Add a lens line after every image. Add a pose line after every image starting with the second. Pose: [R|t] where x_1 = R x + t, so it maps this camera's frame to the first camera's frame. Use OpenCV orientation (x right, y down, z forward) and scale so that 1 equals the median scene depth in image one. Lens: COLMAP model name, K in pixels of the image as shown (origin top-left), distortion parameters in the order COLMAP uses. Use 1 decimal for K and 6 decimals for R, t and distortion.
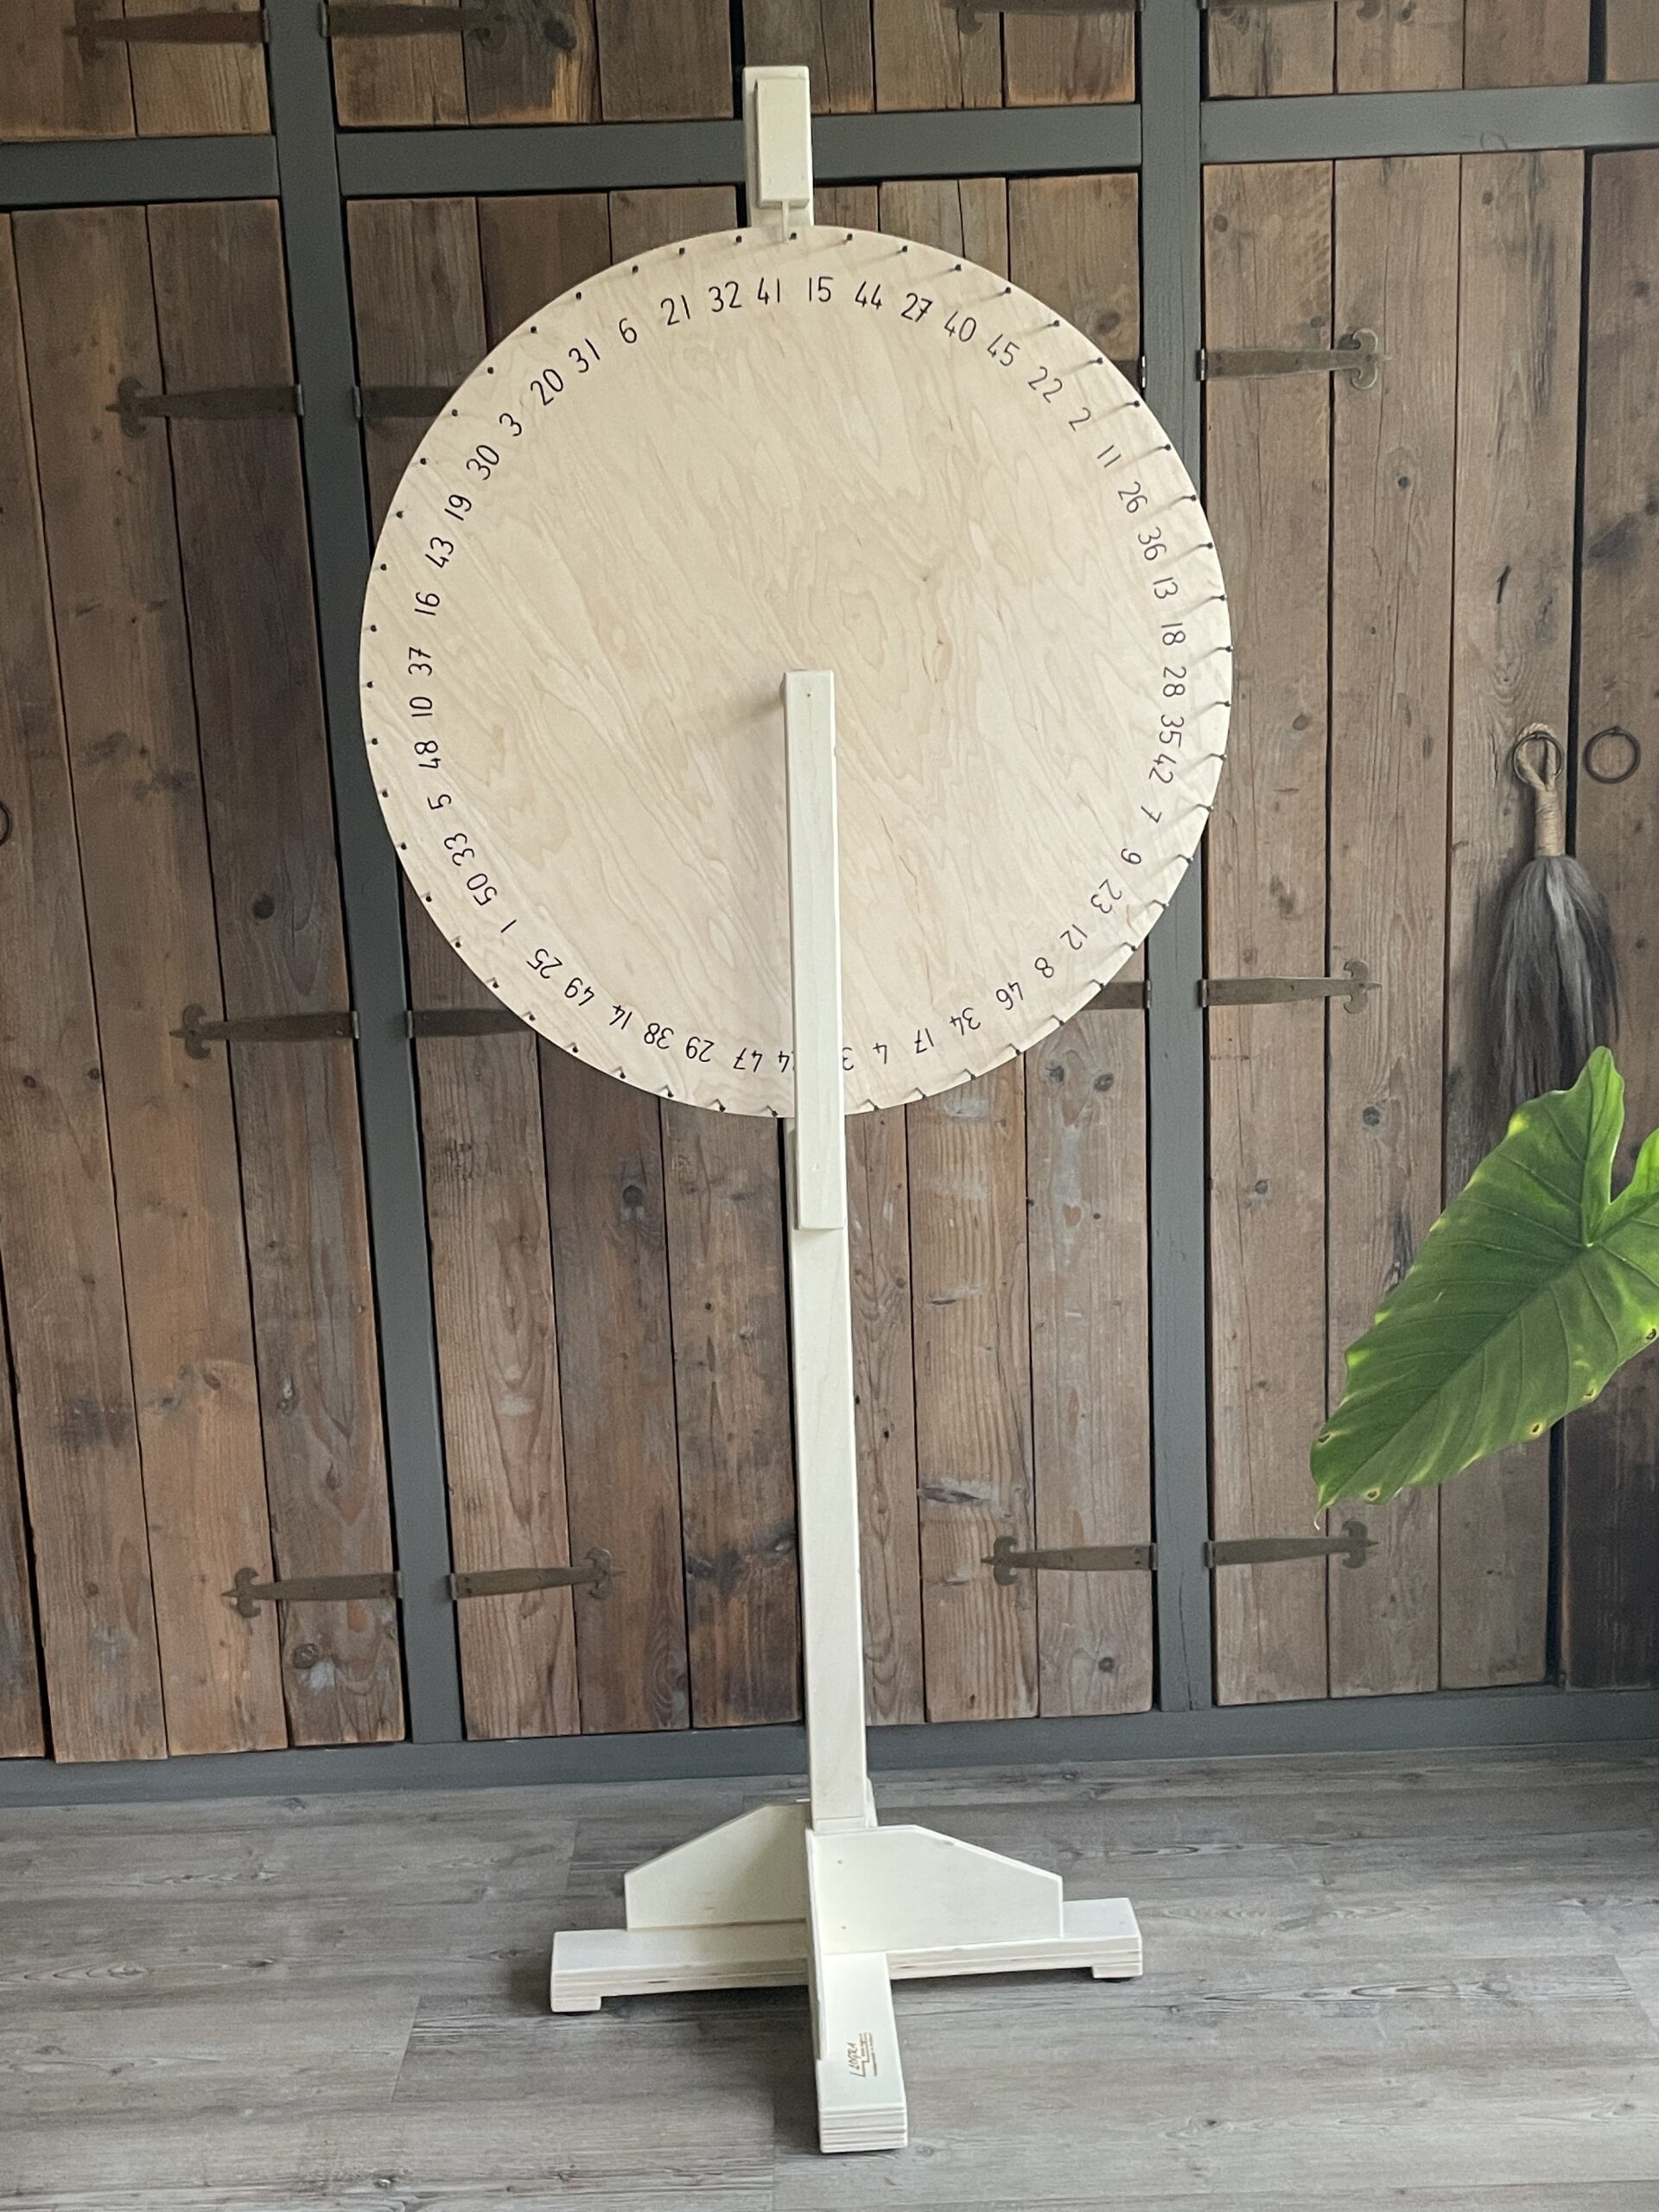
lens RADIAL K [[2552.4, 0, 835.5], [0, 2552.4, 1126.1], [0, 0, 1]] dist [0.114858, 0.000000]
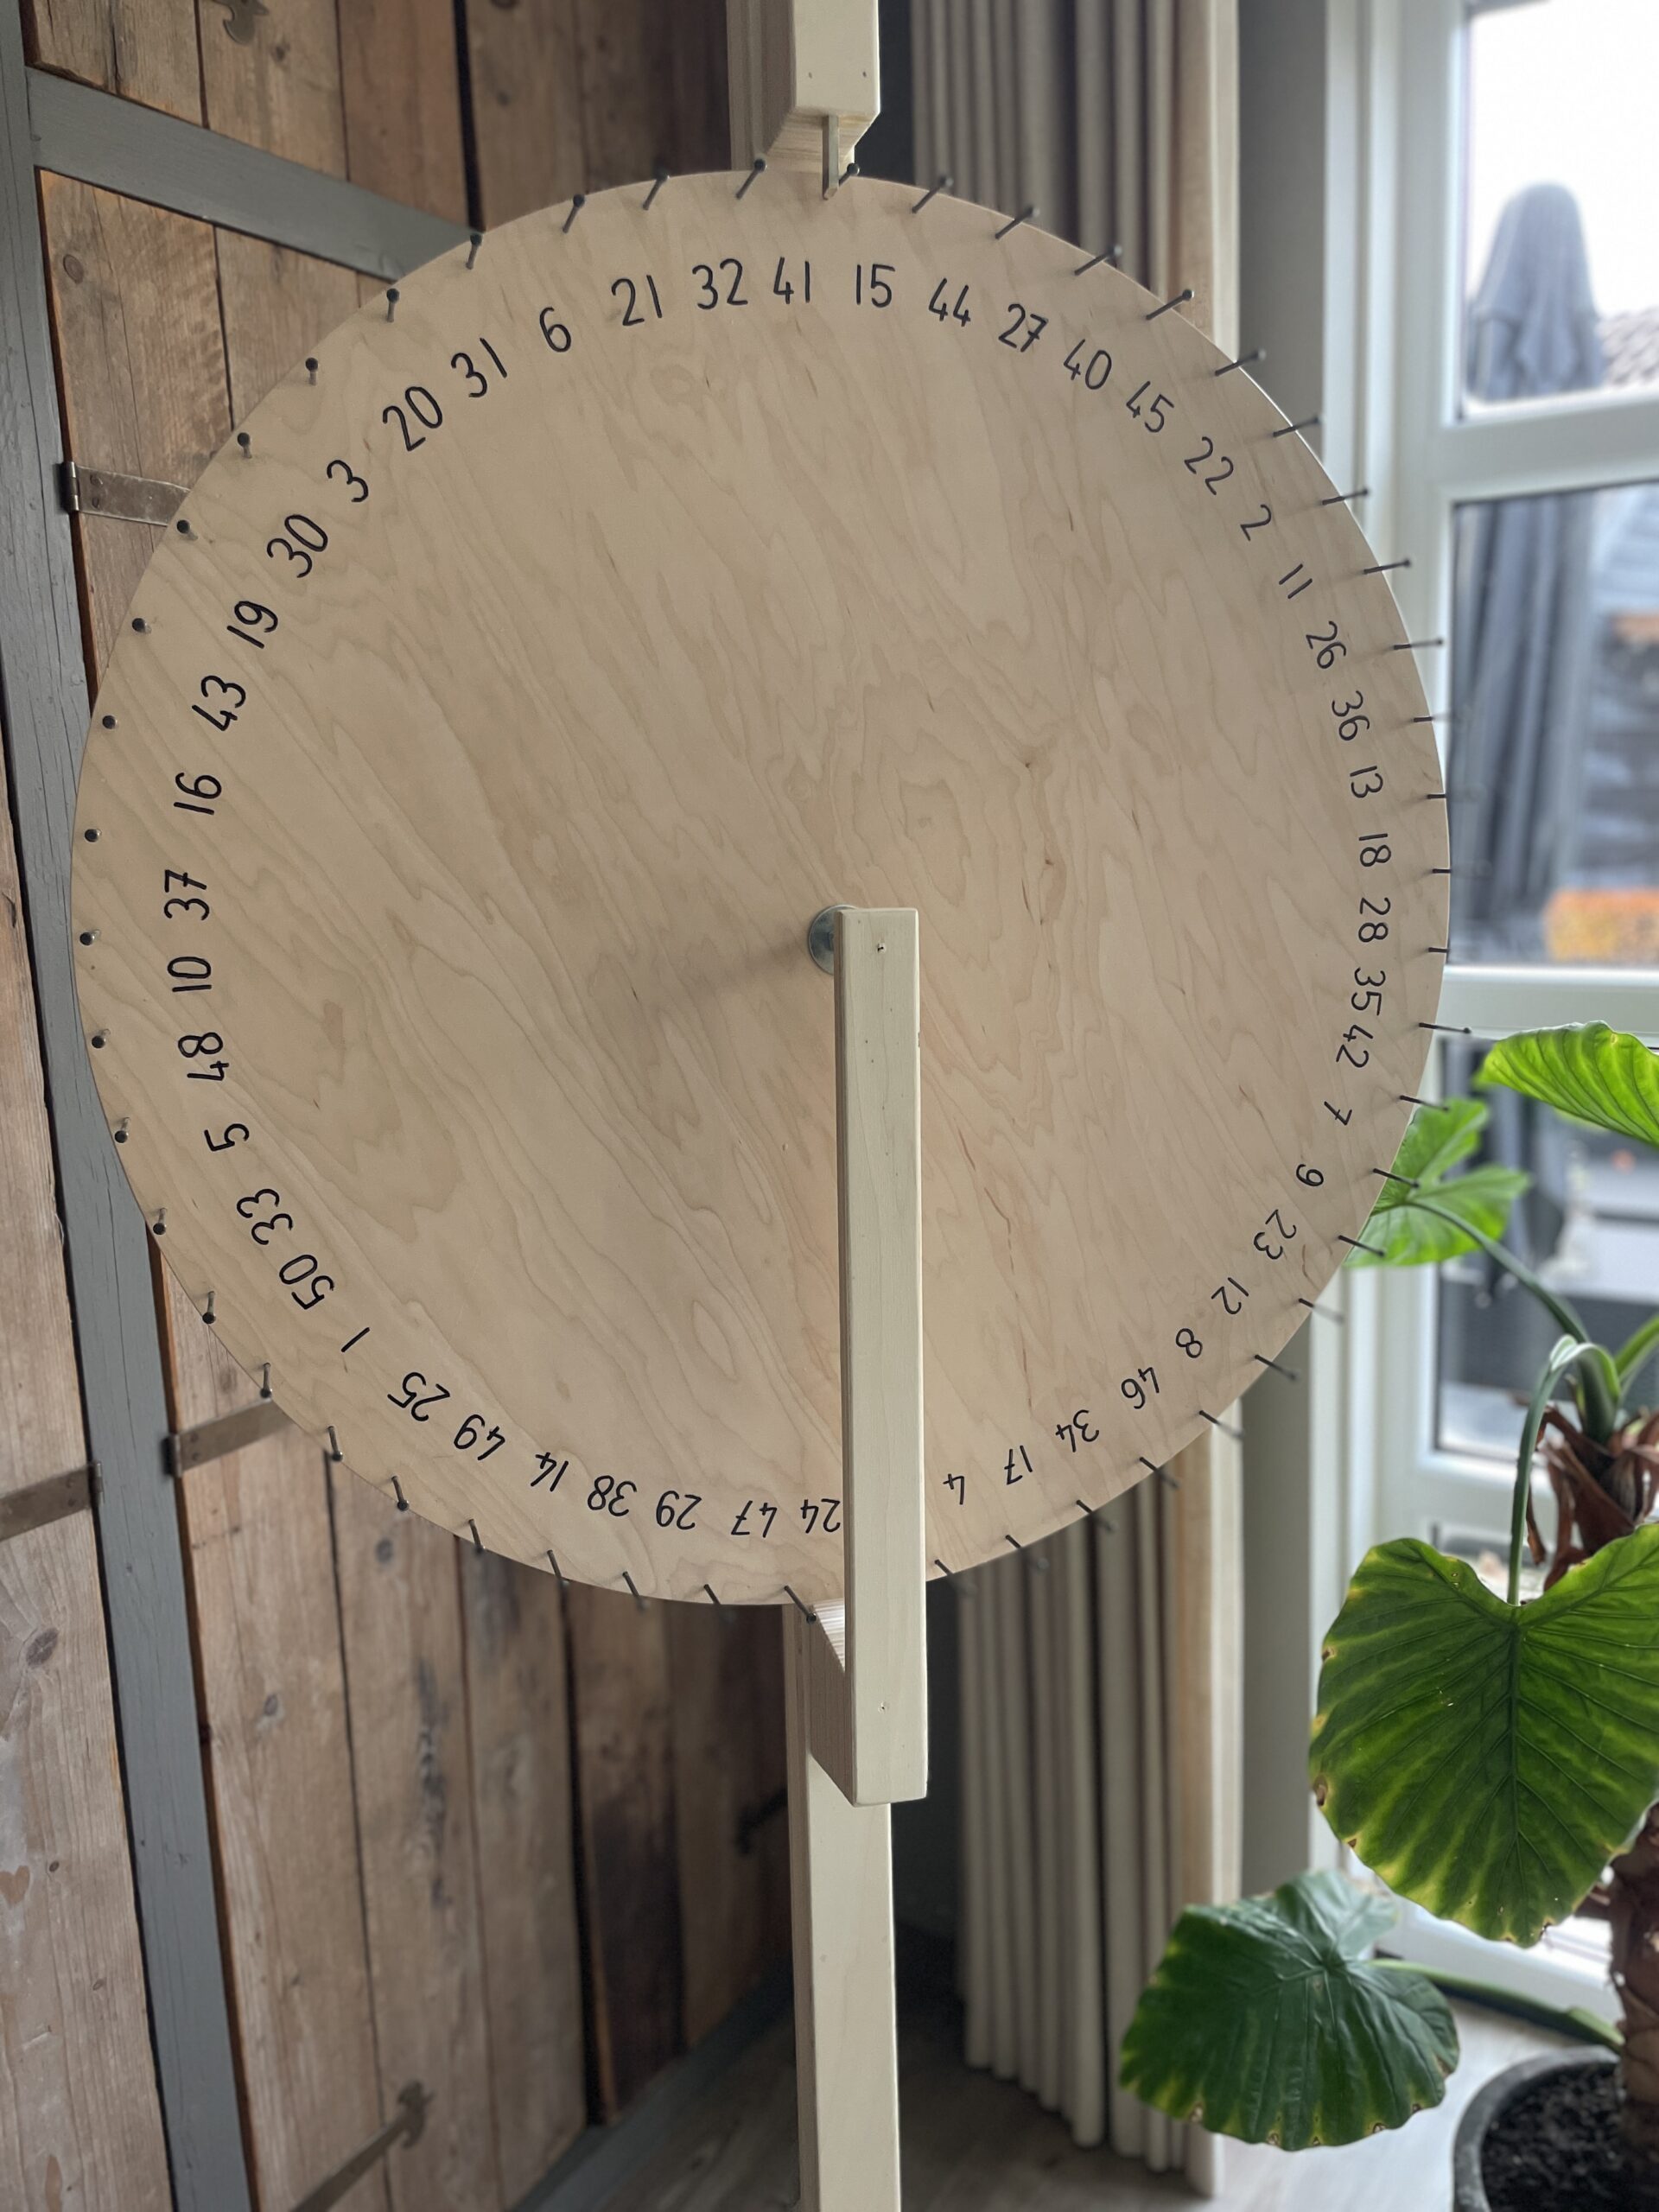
lens RADIAL K [[1689.1, 0, 850.6], [0, 1689.1, 1099.1], [0, 0, 1]] dist [0.069228, -0.083296]
pose [[0.562822, -0.117031, 0.818252, -0.101322], [0.184178, 0.982795, 0.013881, -0.113990], [-0.805798, 0.142891, 0.574693, 0.598441]]
